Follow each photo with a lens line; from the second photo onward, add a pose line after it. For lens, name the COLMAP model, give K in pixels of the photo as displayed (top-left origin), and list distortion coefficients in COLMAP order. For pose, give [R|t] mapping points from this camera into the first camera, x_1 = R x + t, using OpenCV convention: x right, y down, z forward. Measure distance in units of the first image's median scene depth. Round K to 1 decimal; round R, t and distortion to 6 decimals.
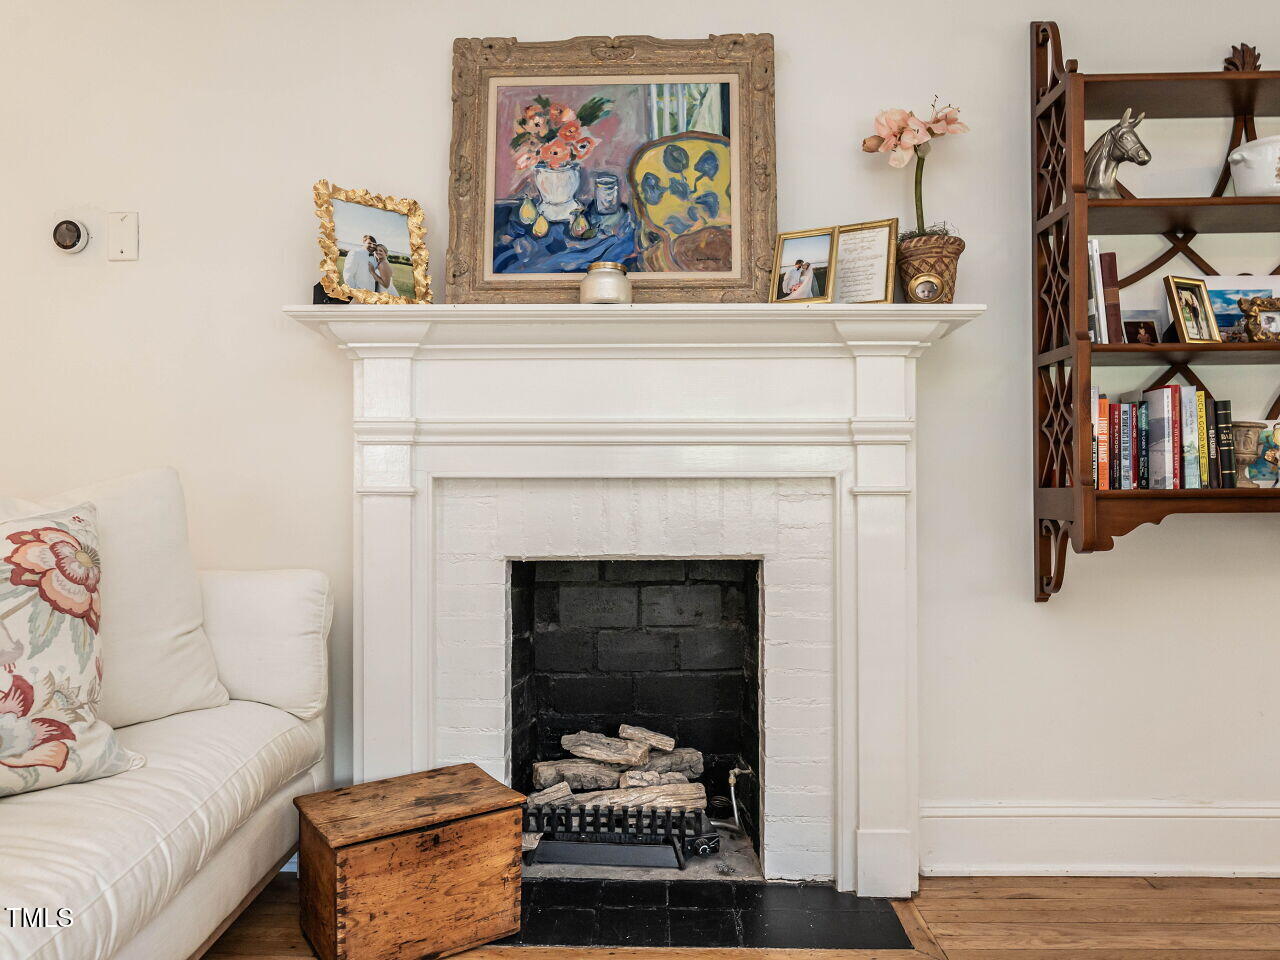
lens RADIAL K [[914.8, 0, 639.1], [0, 914.8, 486.0], [0, 0, 1]] dist [-0.003606, 0.002150]
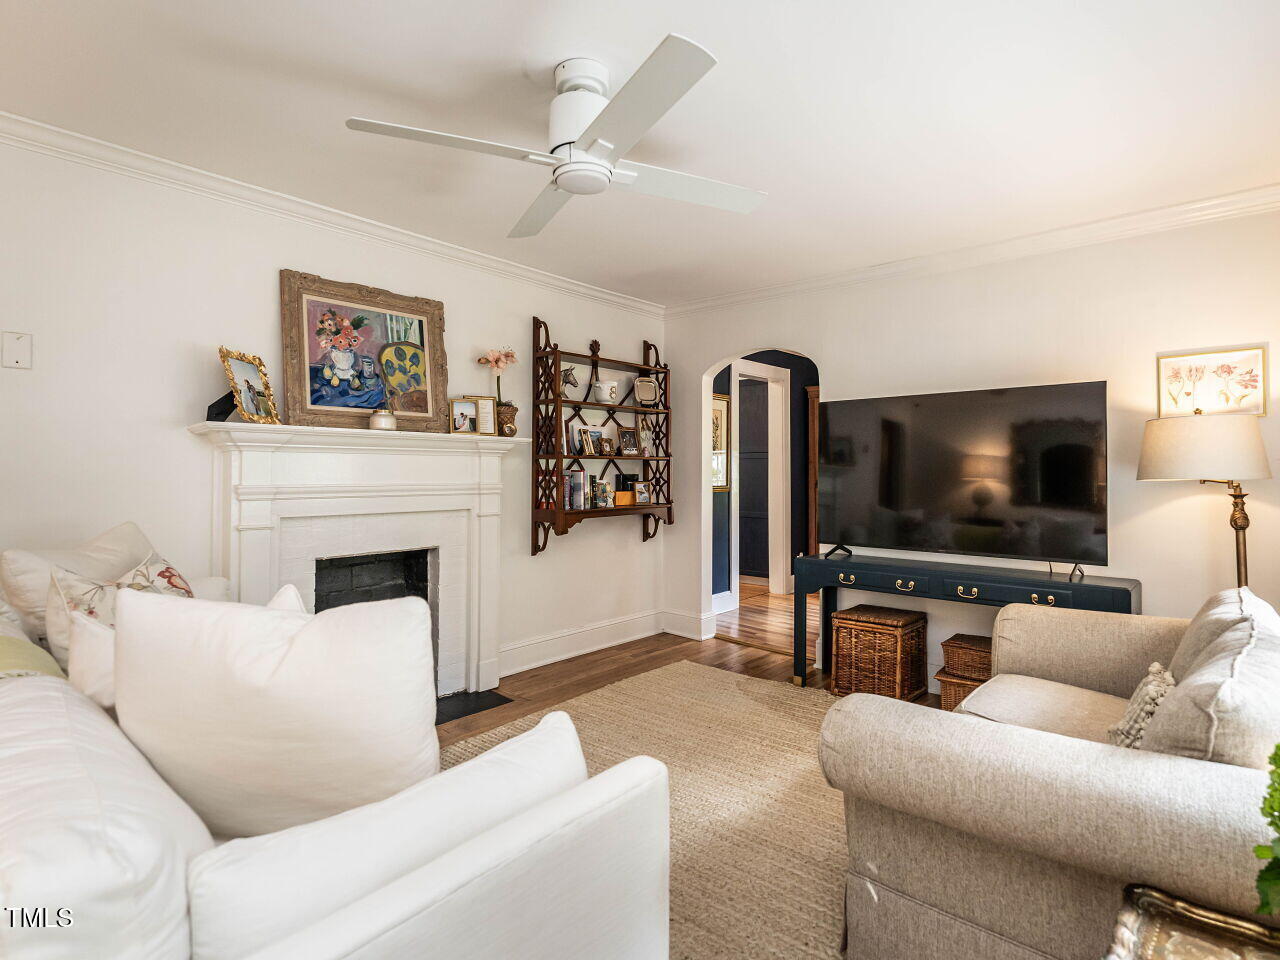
lens RADIAL K [[671.8, 0, 641.5], [0, 671.8, 459.8], [0, 0, 1]] dist [0.000325, 0.000139]
pose [[0.646811, 0.015908, 0.762485, -0.754427], [-0.011946, 0.999871, -0.010728, -0.114179], [-0.762557, -0.002169, 0.646917, -0.380254]]
